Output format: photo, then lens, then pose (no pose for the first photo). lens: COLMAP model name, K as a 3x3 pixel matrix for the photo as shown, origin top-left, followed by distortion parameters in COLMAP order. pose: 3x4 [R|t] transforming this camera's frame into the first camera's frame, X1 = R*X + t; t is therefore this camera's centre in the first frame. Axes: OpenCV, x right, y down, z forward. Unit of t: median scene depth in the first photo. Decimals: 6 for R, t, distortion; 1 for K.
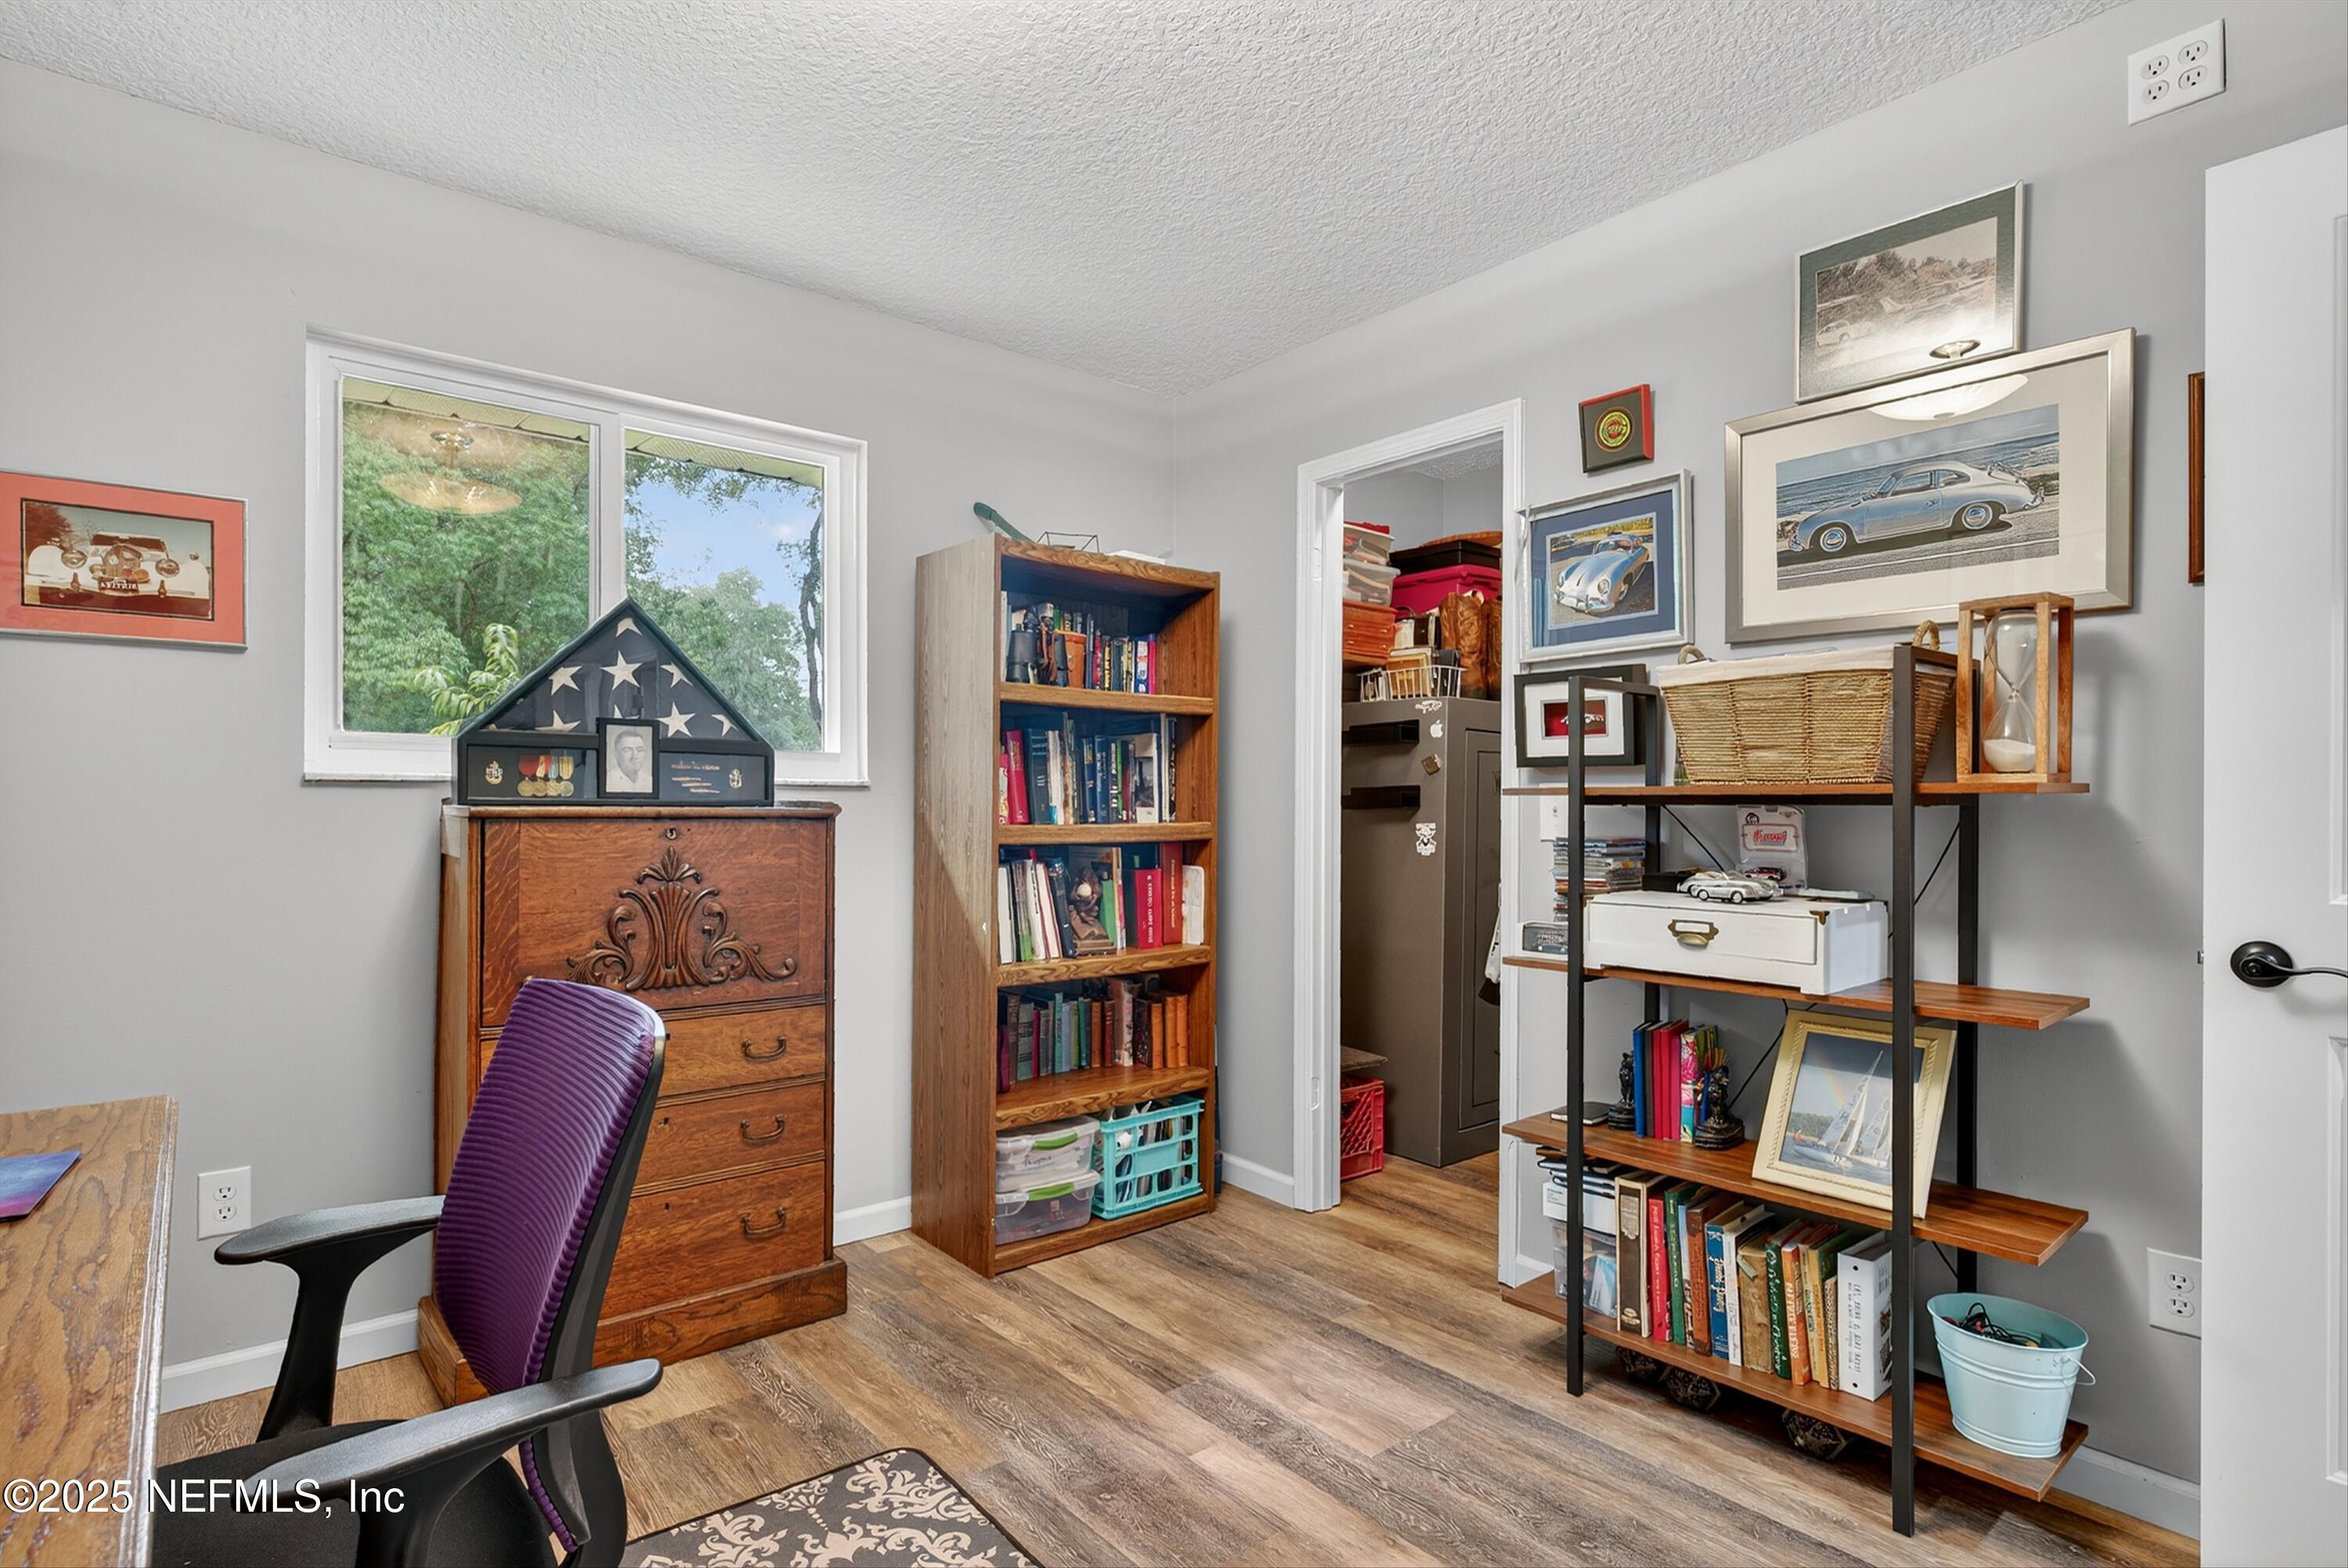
lens RADIAL K [[1151.5, 0, 1175.8], [0, 1151.5, 803.4], [0, 0, 1]] dist [0.010781, 0.000328]
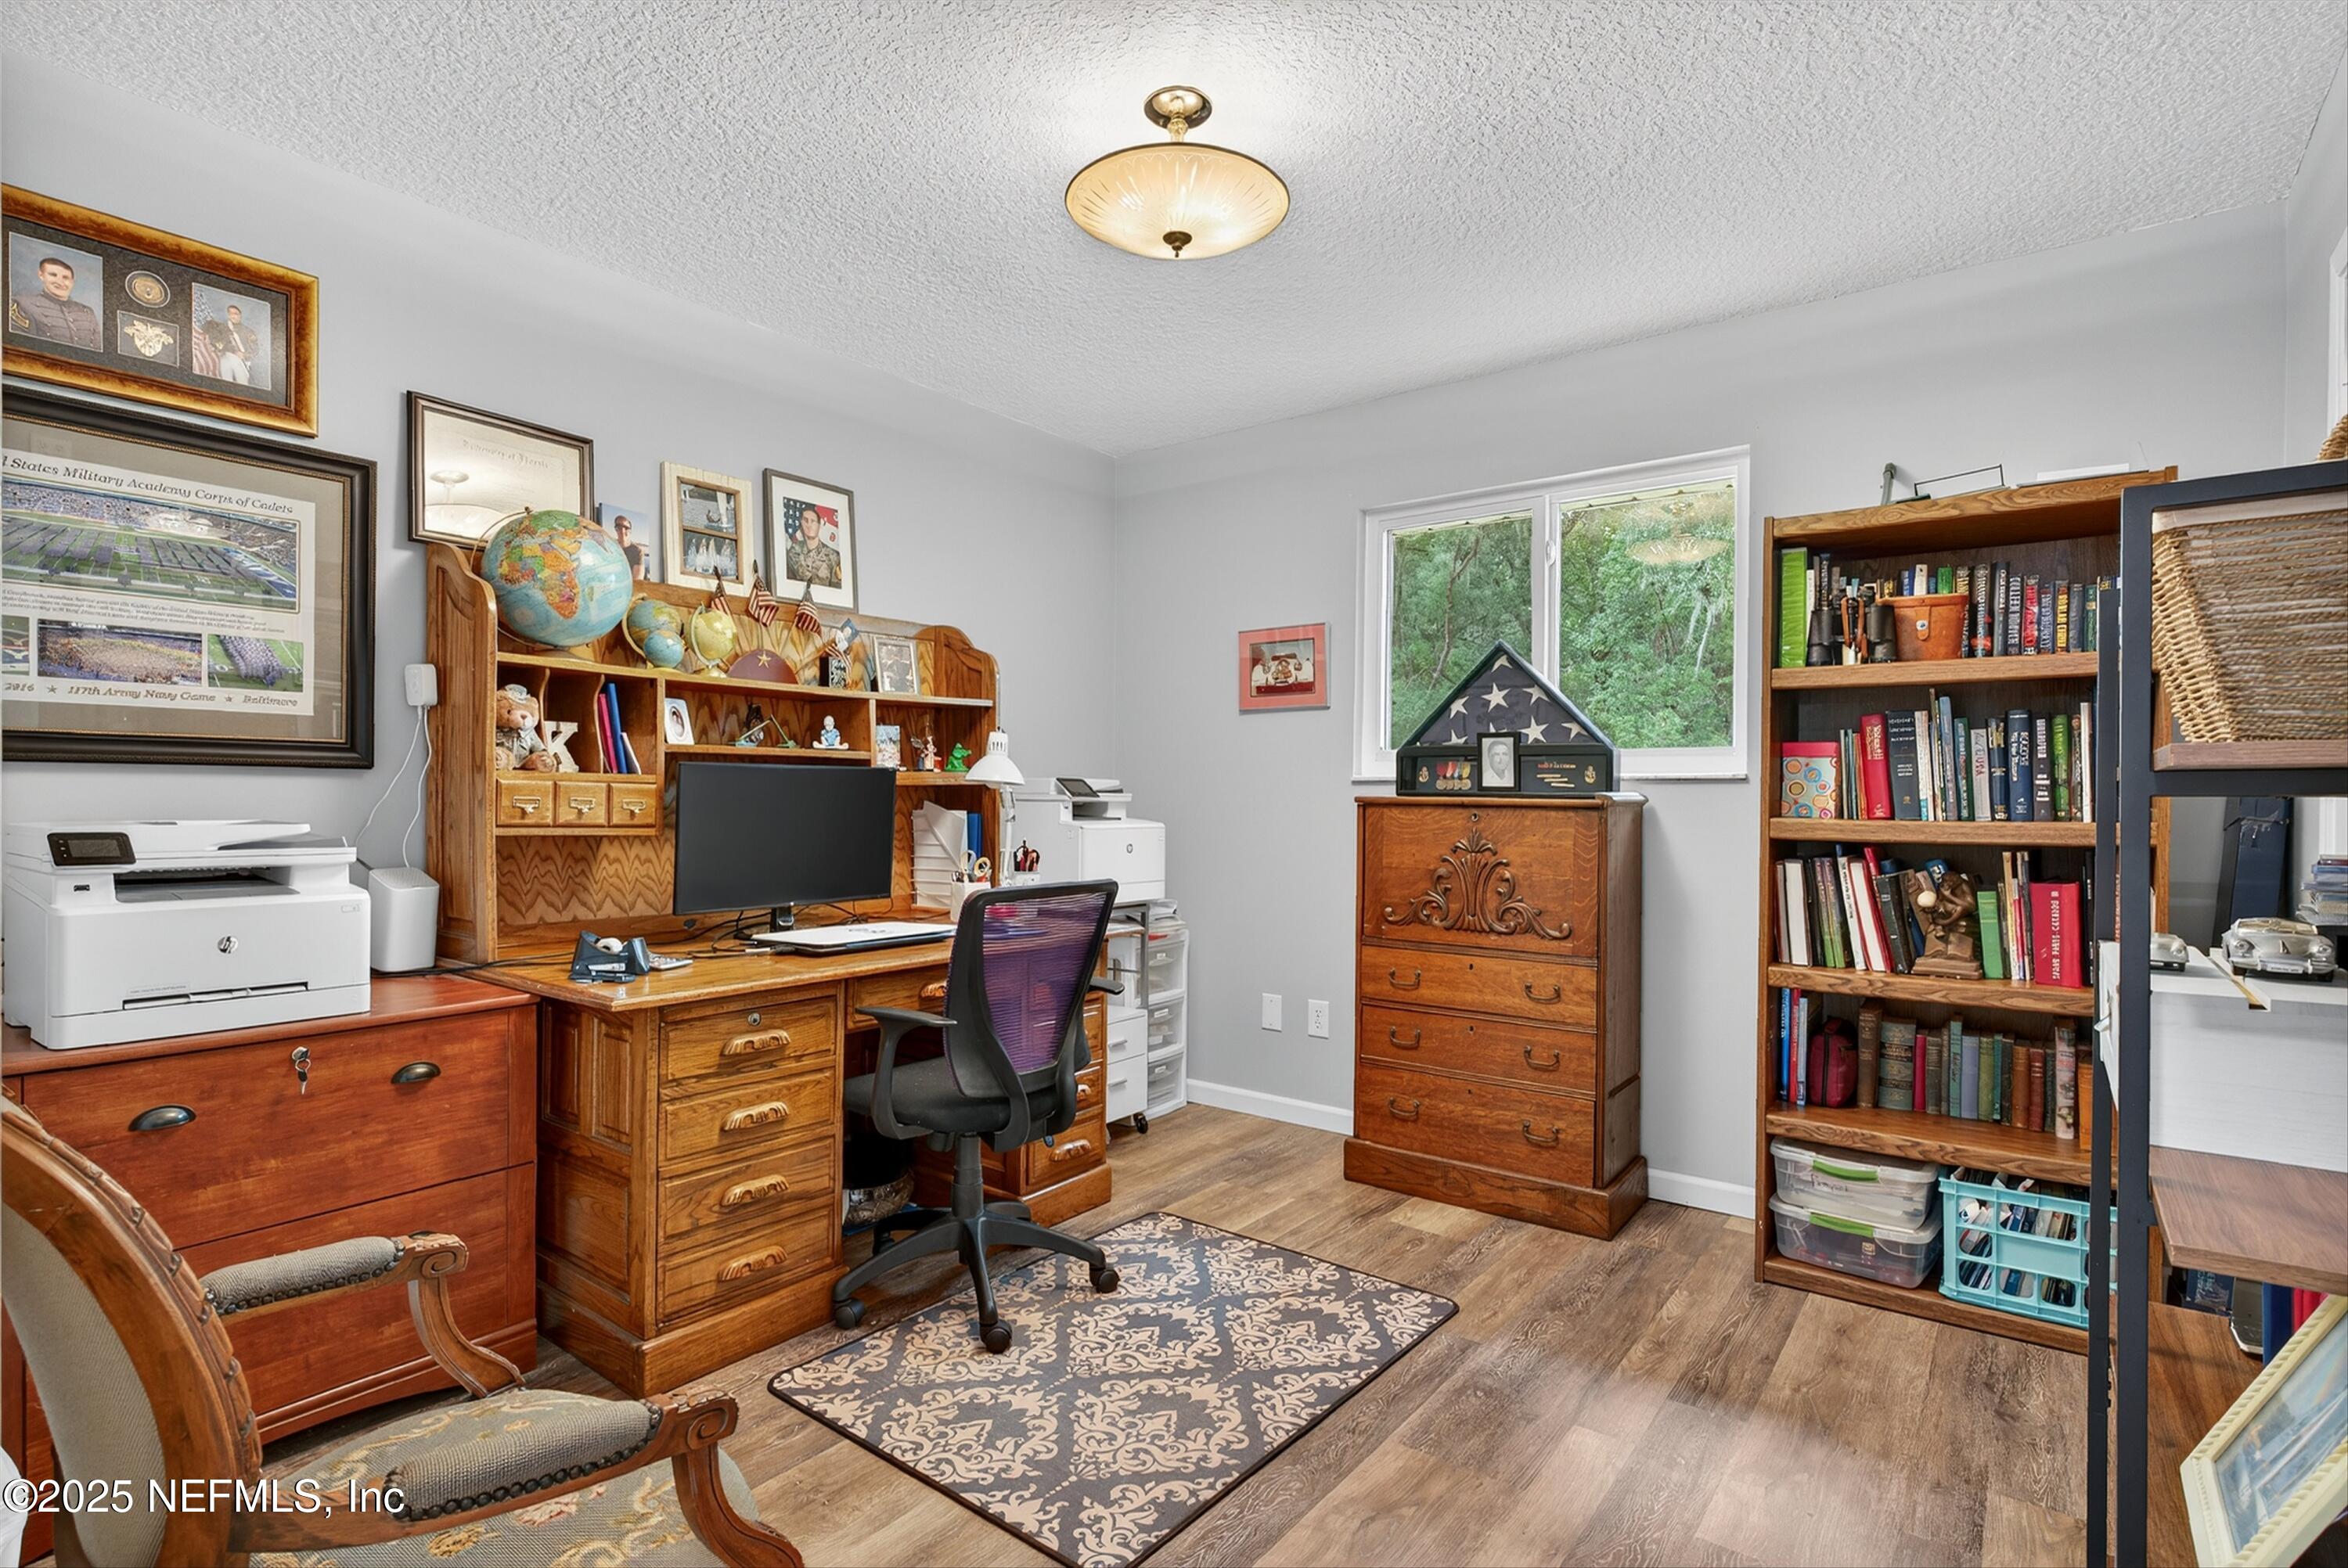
lens RADIAL K [[1151.5, 0, 1195.3], [0, 1151.5, 787.5], [0, 0, 1]] dist [0.010781, 0.000328]
pose [[0.255674, -0.004298, -0.966754, 0.796818], [-0.001587, 0.999987, -0.004866, -0.001837], [0.966762, 0.002779, 0.255663, 0.343764]]
